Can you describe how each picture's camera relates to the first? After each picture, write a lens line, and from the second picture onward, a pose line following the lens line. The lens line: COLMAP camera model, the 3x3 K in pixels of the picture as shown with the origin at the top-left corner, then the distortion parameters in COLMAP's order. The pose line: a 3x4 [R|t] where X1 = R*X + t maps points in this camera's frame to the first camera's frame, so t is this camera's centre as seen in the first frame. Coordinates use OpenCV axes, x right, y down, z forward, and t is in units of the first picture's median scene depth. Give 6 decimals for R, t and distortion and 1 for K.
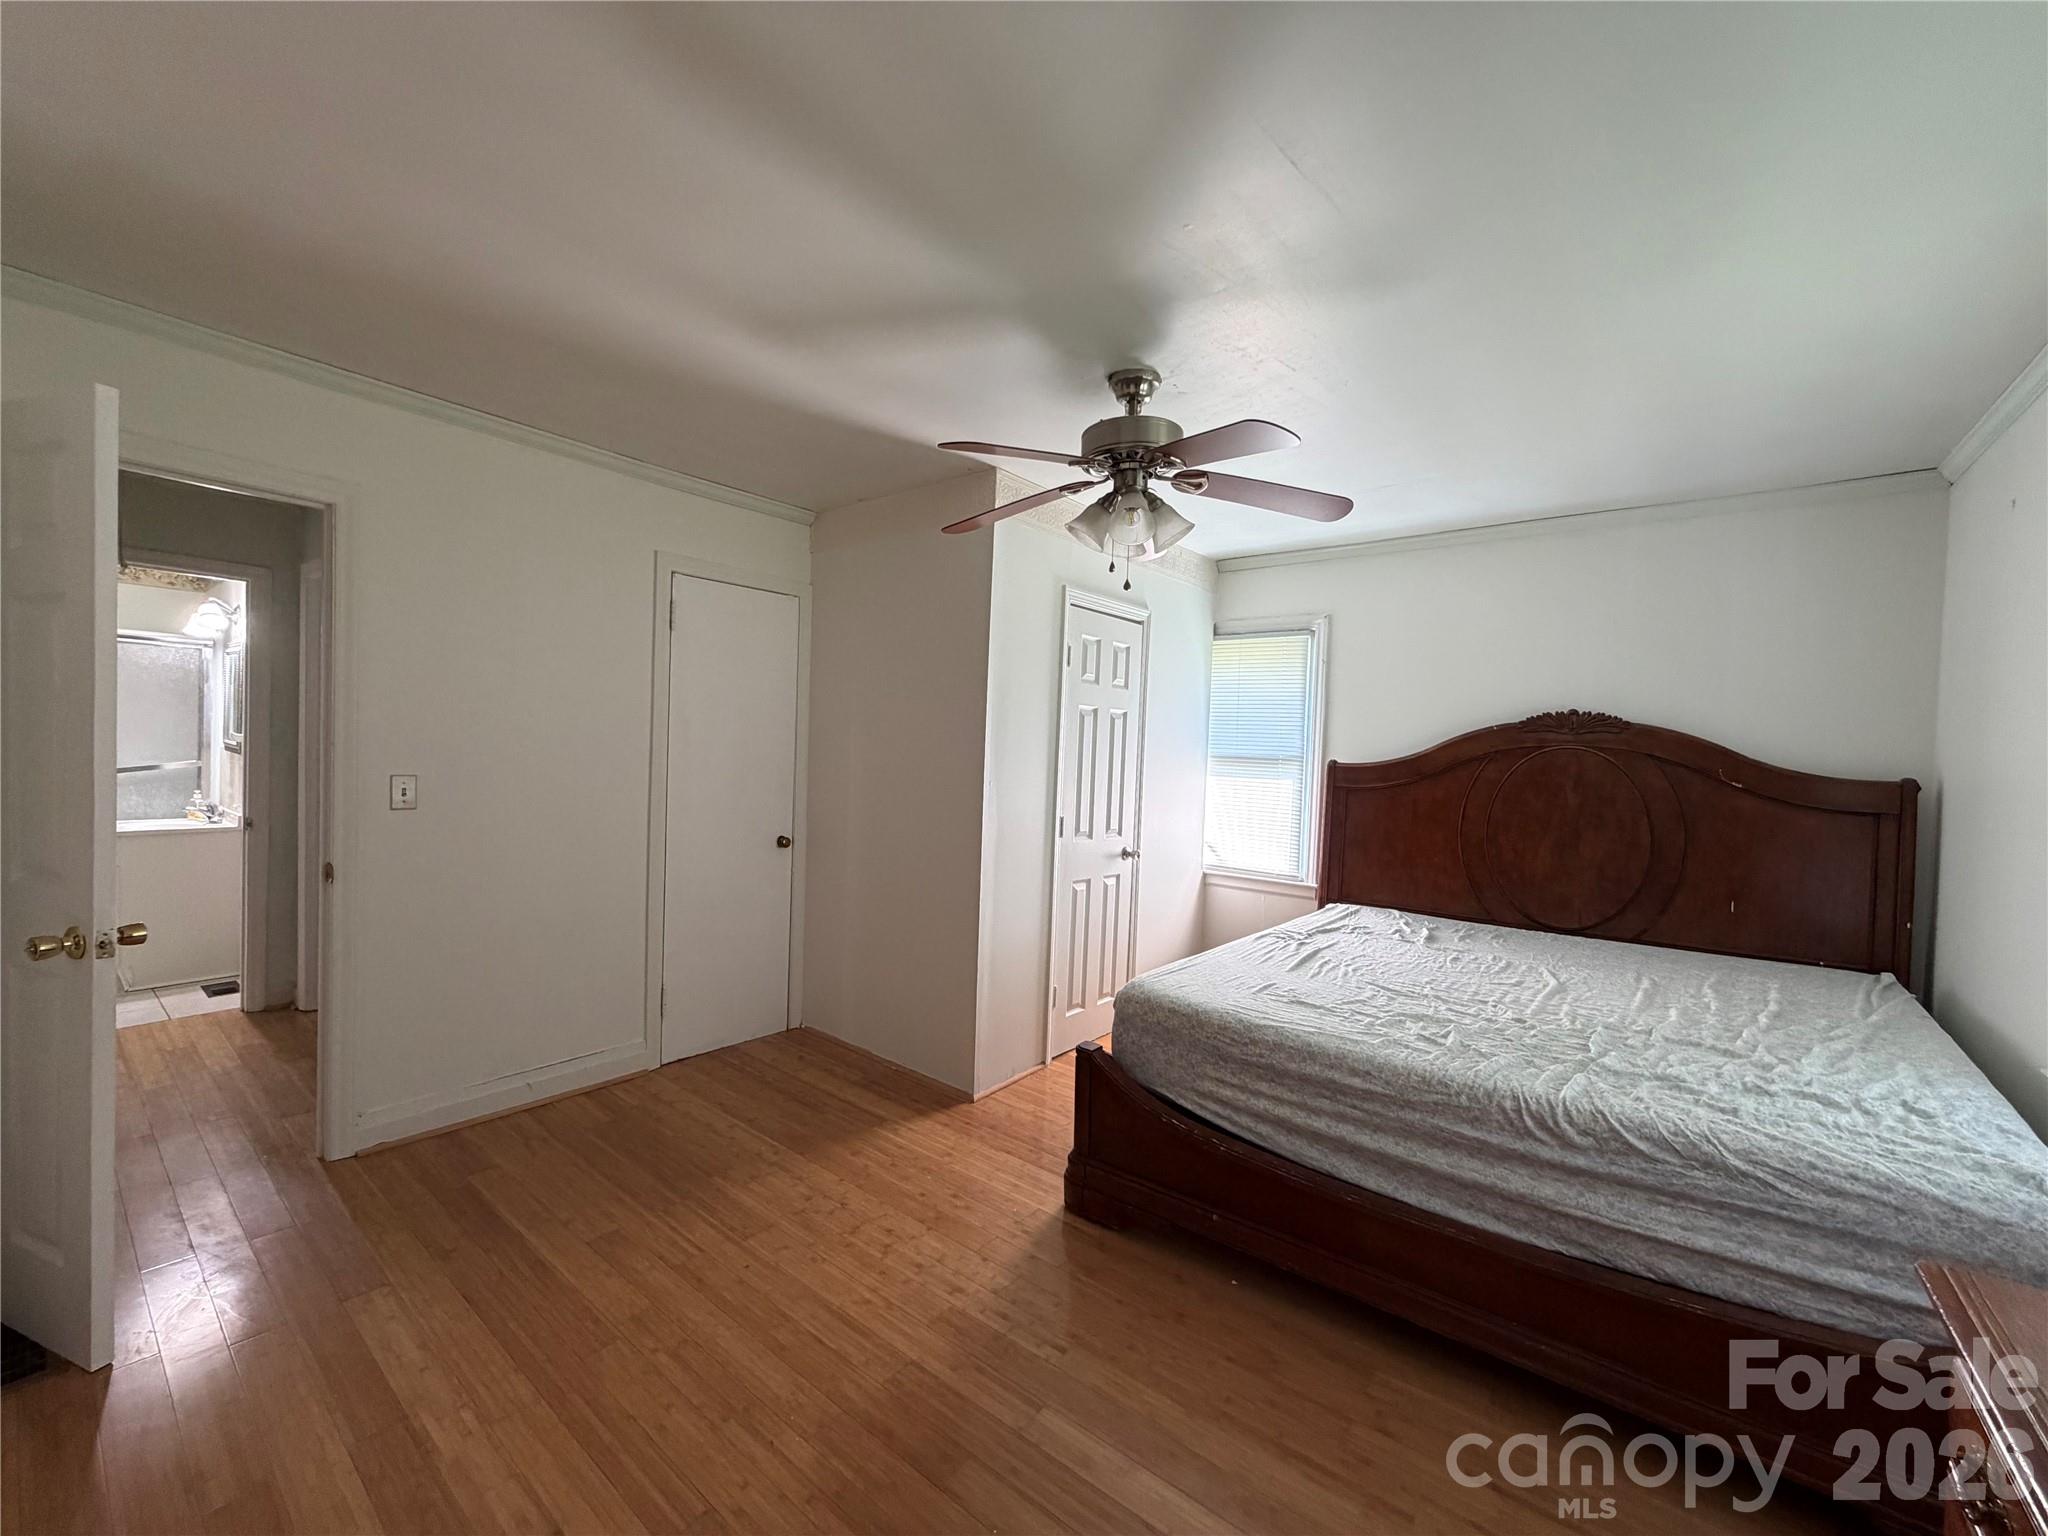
lens RADIAL K [[814.8, 0, 1019.5], [0, 814.8, 771.7], [0, 0, 1]] dist [0.000541, 0.000136]
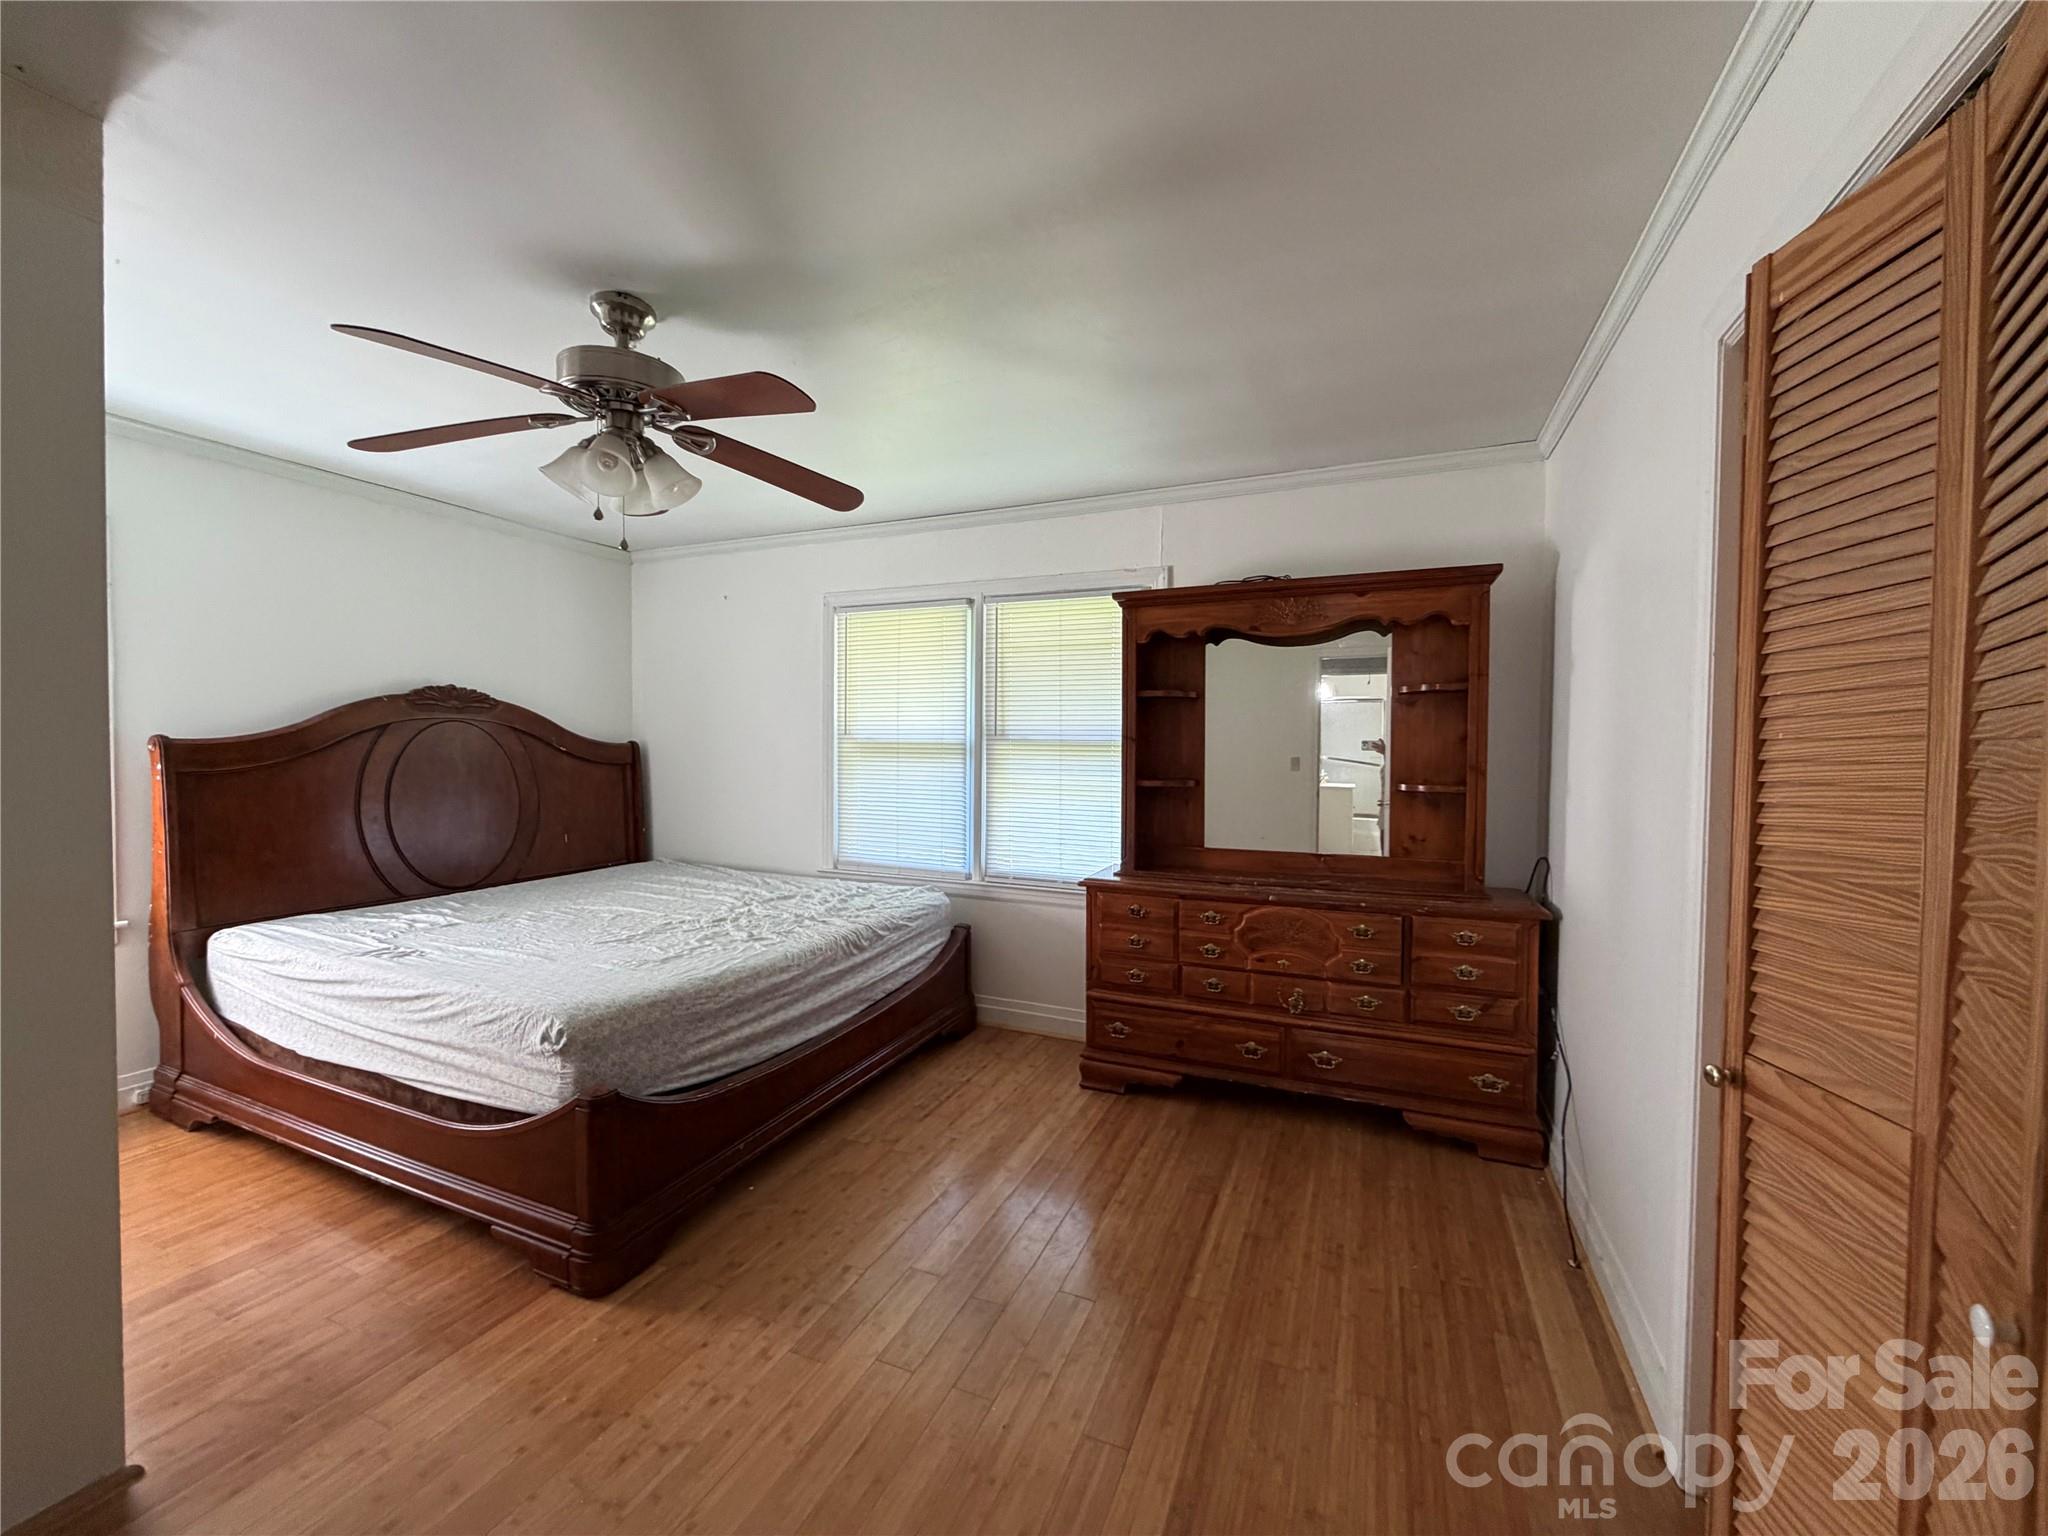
lens RADIAL K [[814.8, 0, 1019.5], [0, 814.8, 771.7], [0, 0, 1]] dist [0.000541, 0.000136]
pose [[-0.254472, -0.064493, 0.964927, -0.915585], [0.008788, 0.997578, 0.068993, -0.047498], [-0.967040, 0.026036, -0.253289, 0.896027]]
